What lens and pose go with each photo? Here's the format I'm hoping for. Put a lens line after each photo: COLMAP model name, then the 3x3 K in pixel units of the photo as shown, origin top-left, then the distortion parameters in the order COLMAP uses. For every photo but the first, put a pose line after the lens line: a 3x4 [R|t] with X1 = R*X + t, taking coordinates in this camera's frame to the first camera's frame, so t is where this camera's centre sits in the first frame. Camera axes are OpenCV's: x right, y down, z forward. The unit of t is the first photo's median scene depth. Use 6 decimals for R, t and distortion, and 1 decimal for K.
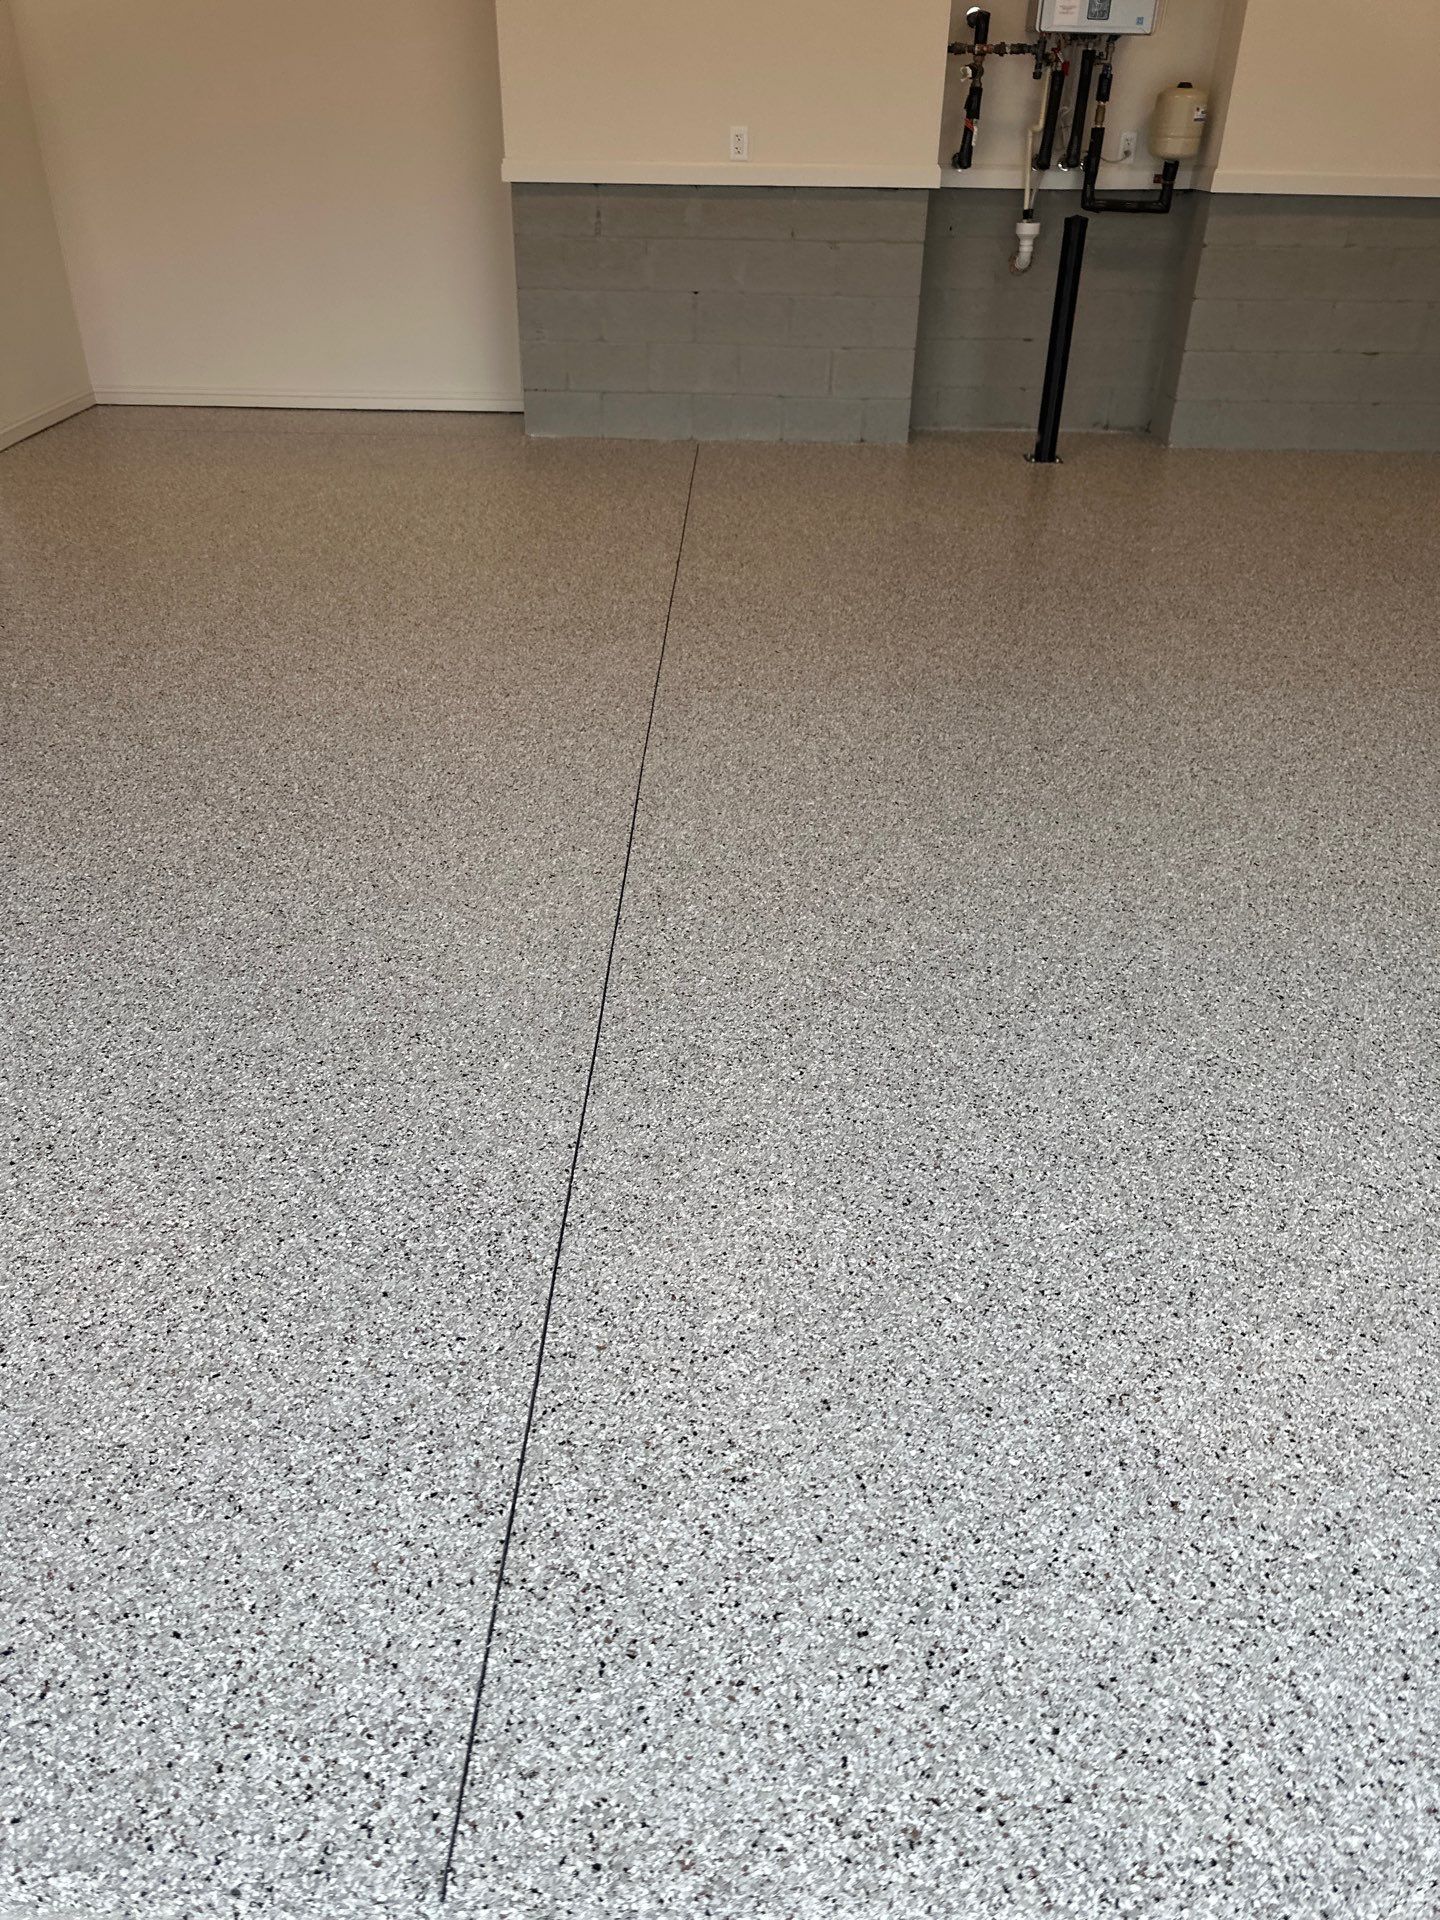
lens RADIAL K [[1369.3, 0, 702.5], [0, 1369.3, 952.0], [0, 0, 1]] dist [0.049164, -0.069524]
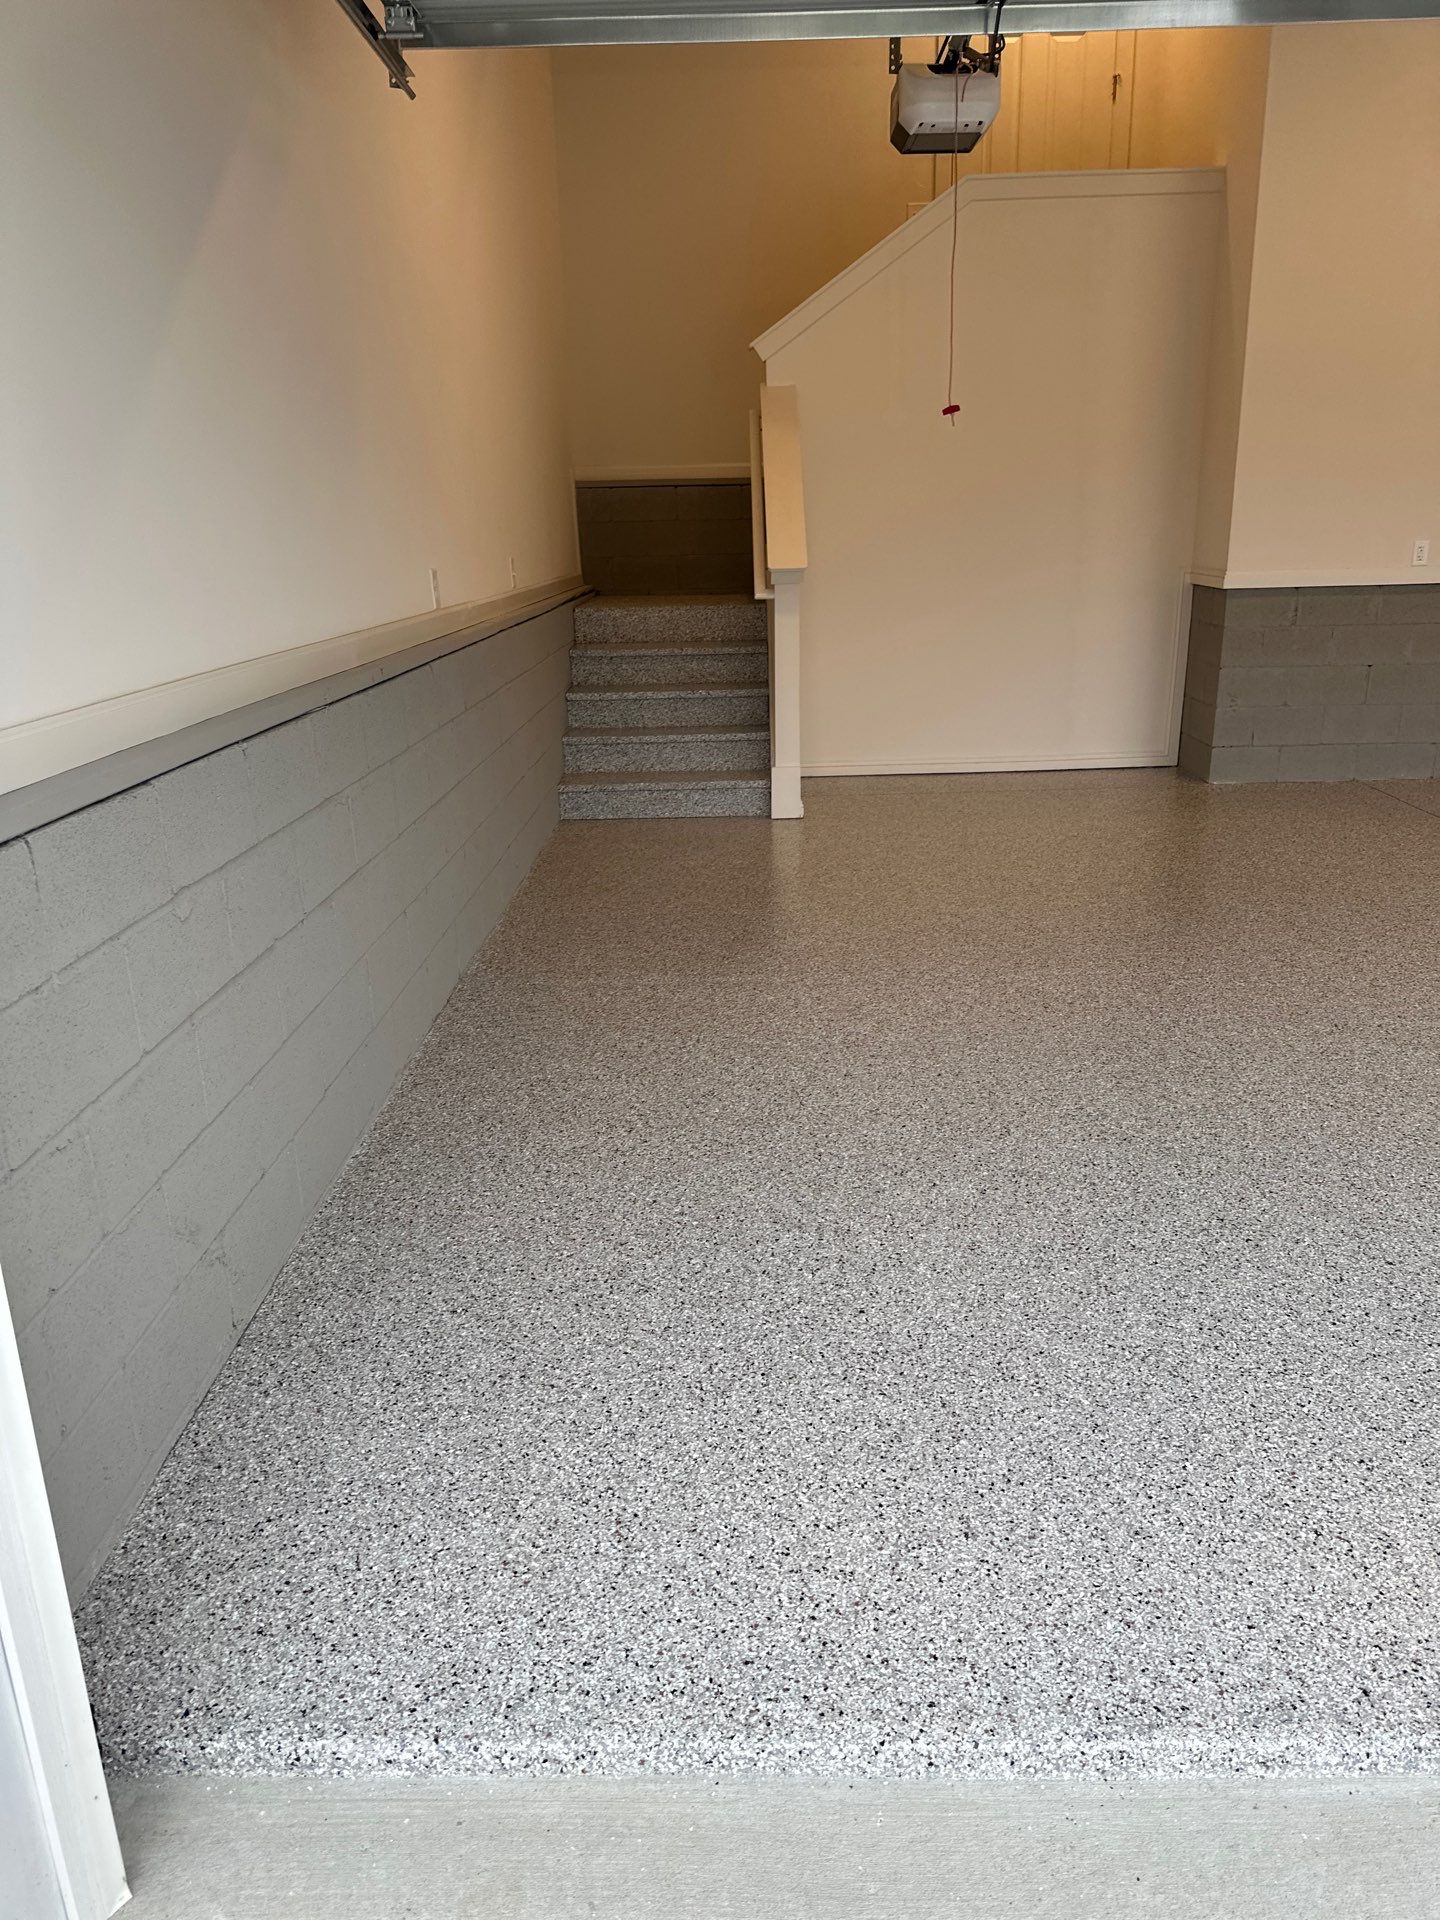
lens RADIAL K [[1369.3, 0, 718.5], [0, 1369.3, 955.6], [0, 0, 1]] dist [0.049164, -0.069524]
pose [[0.998963, -0.042349, 0.016718, -1.149308], [0.045134, 0.969394, -0.241325, 0.059320], [-0.005987, 0.241829, 0.970300, -0.192471]]
